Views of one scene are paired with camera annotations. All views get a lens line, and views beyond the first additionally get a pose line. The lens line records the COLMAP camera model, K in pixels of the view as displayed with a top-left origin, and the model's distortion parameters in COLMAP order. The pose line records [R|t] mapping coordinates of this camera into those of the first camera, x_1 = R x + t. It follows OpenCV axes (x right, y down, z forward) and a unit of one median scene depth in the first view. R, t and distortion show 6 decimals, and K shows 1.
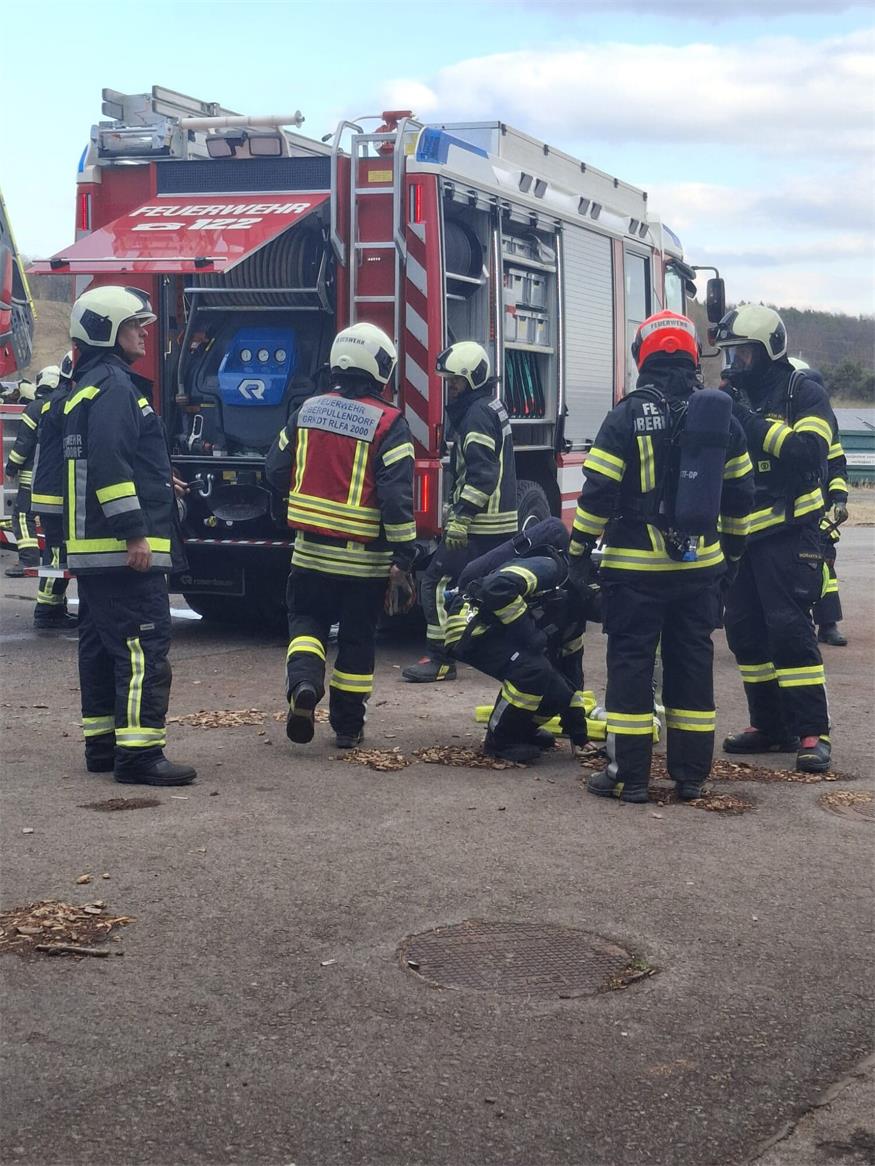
lens RADIAL K [[1970.3, 0, 437.5], [0, 1970.3, 583.0], [0, 0, 1]] dist [0.088890, 0.044454]
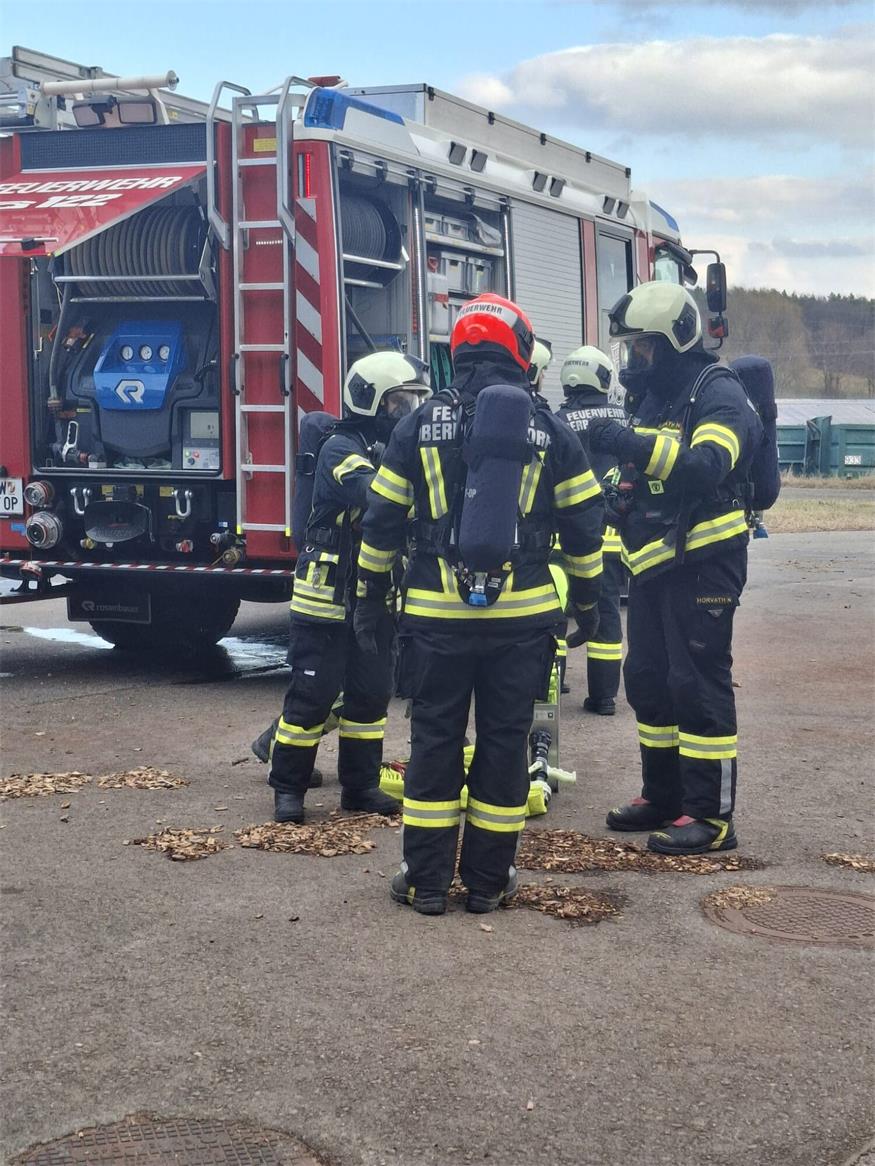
lens RADIAL K [[1952.4, 0, 458.0], [0, 1952.4, 539.9], [0, 0, 1]] dist [0.213177, -0.712300]
pose [[0.998917, -0.008180, -0.045811, 0.090139], [0.007235, 0.999758, -0.020753, -0.013373], [0.045969, 0.020399, 0.998735, 0.139328]]
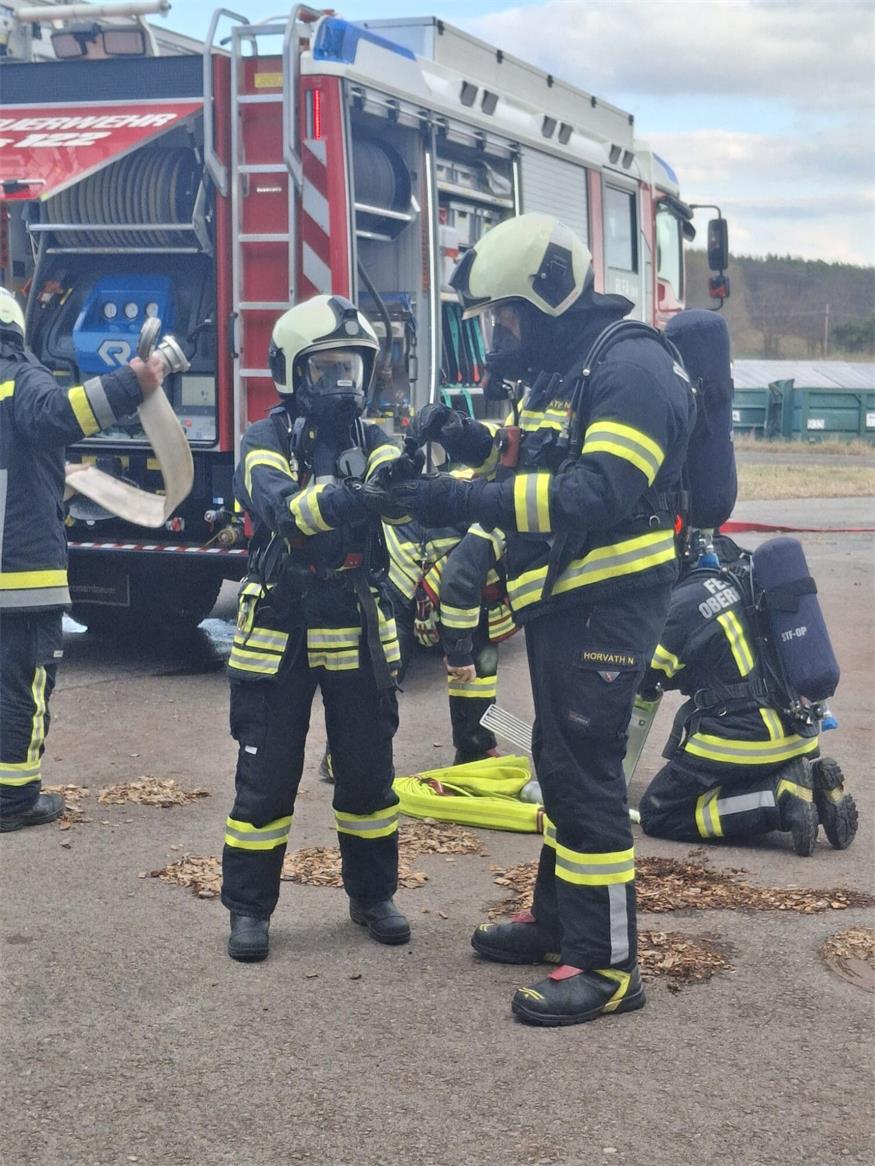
lens RADIAL K [[1952.4, 0, 458.0], [0, 1952.4, 539.9], [0, 0, 1]] dist [0.213177, -0.712300]
pose [[0.999961, -0.004355, -0.007619, 0.049068], [0.004360, 0.999990, 0.000744, -0.023365], [0.007615, -0.000777, 0.999971, 0.213462]]
